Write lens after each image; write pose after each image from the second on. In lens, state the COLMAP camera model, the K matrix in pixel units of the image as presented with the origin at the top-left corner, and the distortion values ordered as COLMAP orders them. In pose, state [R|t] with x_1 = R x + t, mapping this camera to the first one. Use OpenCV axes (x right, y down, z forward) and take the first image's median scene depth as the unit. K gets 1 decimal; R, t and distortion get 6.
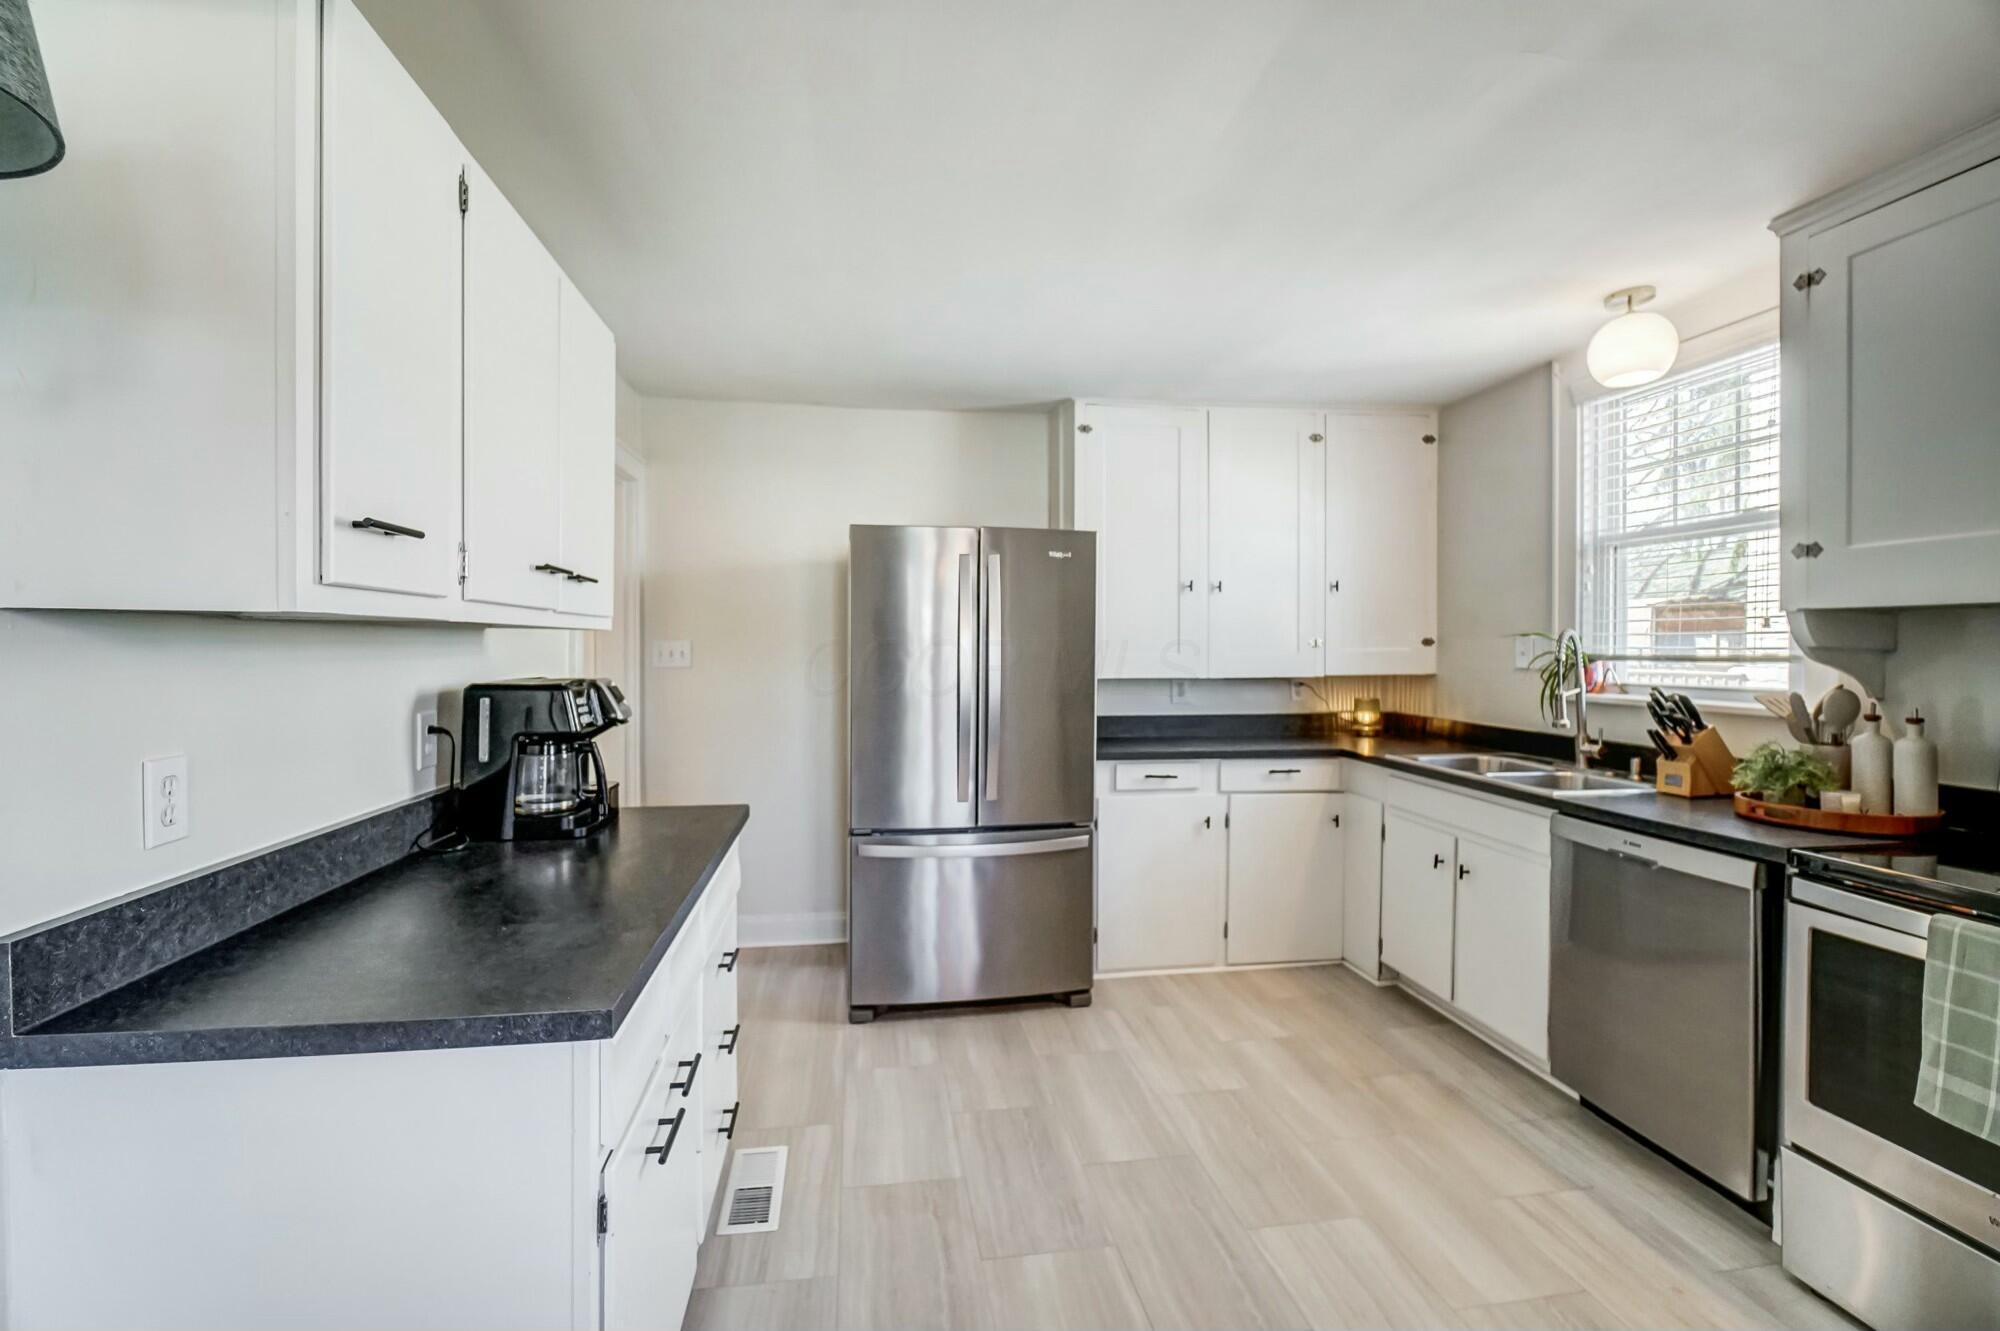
lens RADIAL K [[904.1, 0, 1000.0], [0, 904.1, 654.2], [0, 0, 1]] dist [-0.010741, 0.000248]
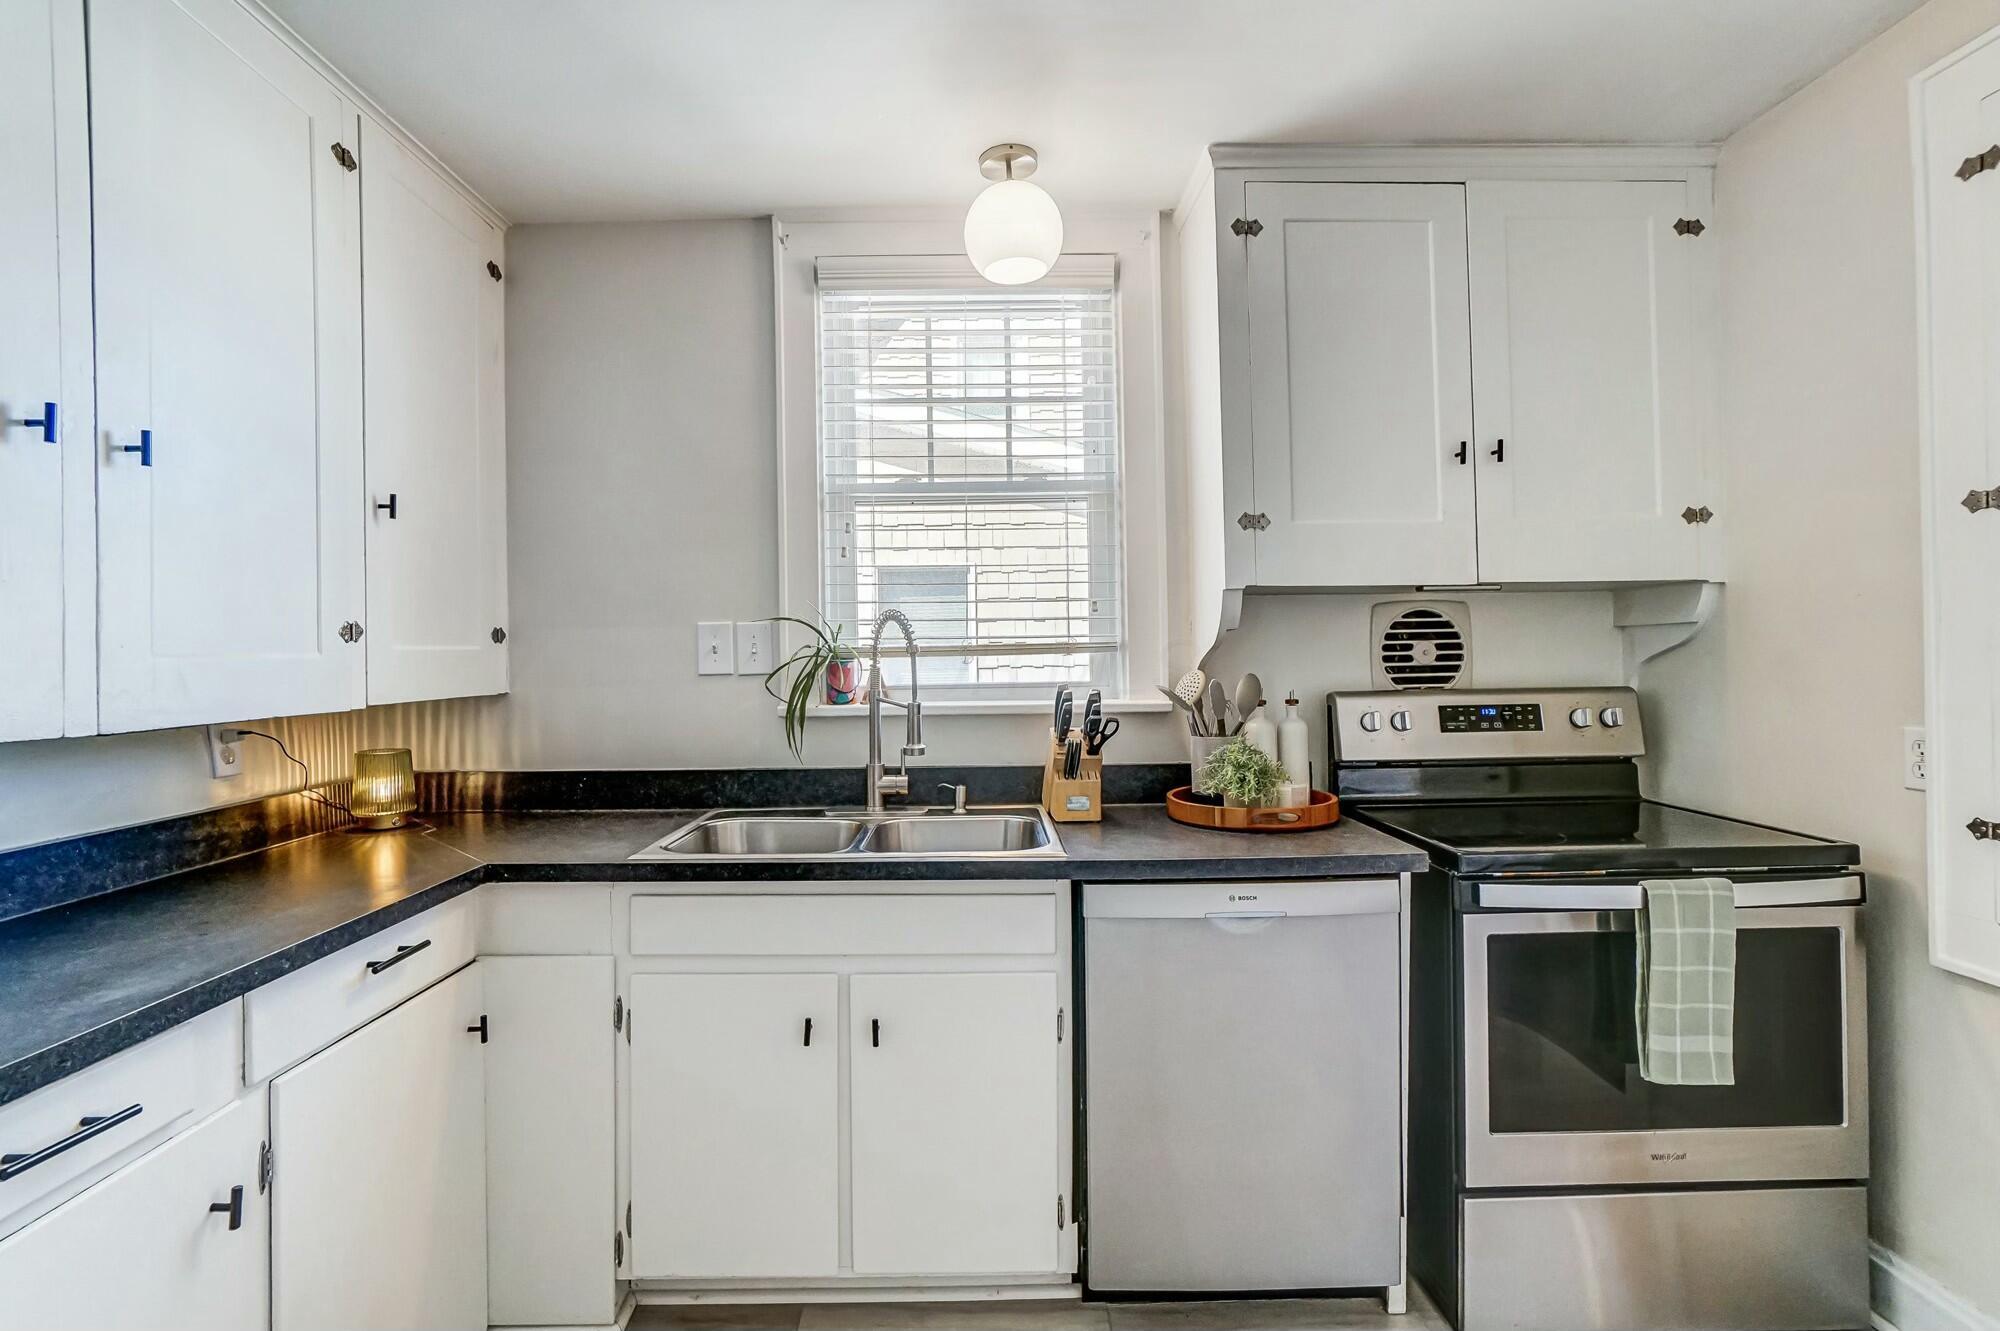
lens RADIAL K [[904.1, 0, 997.2], [0, 904.1, 656.5], [0, 0, 1]] dist [-0.010741, 0.000248]
pose [[0.147237, 0.001515, 0.989100, -0.030161], [0.024579, 0.999684, -0.005190, 0.012382], [-0.988796, 0.025075, 0.147153, 0.794455]]
